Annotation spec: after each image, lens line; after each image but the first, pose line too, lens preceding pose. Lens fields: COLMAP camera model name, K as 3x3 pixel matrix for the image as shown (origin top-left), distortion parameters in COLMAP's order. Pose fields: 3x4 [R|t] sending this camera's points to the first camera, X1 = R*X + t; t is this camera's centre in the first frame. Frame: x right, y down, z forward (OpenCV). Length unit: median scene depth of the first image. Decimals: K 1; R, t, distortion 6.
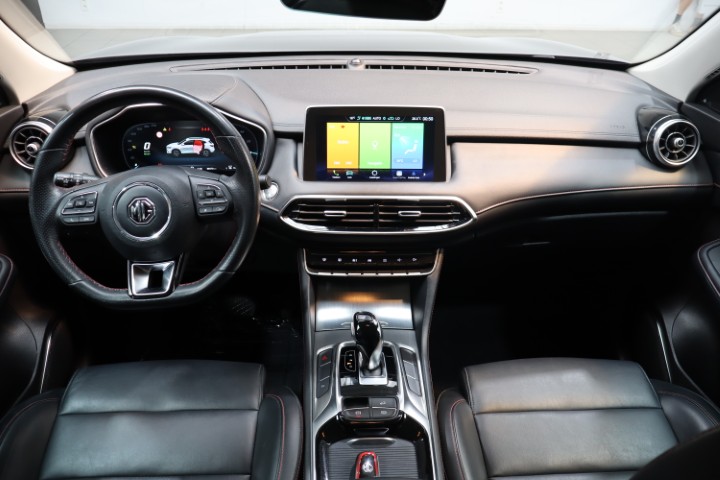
lens RADIAL K [[603.3, 0, 359.7], [0, 603.3, 237.8], [0, 0, 1]] dist [-0.004553, 0.004318]
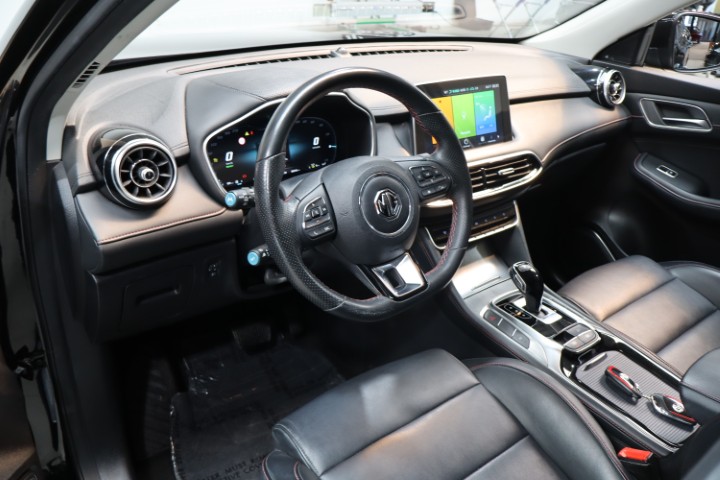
lens RADIAL K [[603.3, 0, 360.0], [0, 603.3, 242.1], [0, 0, 1]] dist [-0.004553, 0.004318]
pose [[0.805901, -0.237034, 0.542529, -0.756419], [0.247109, 0.967392, 0.055591, -0.041901], [-0.538015, 0.089262, 0.838195, 0.226155]]
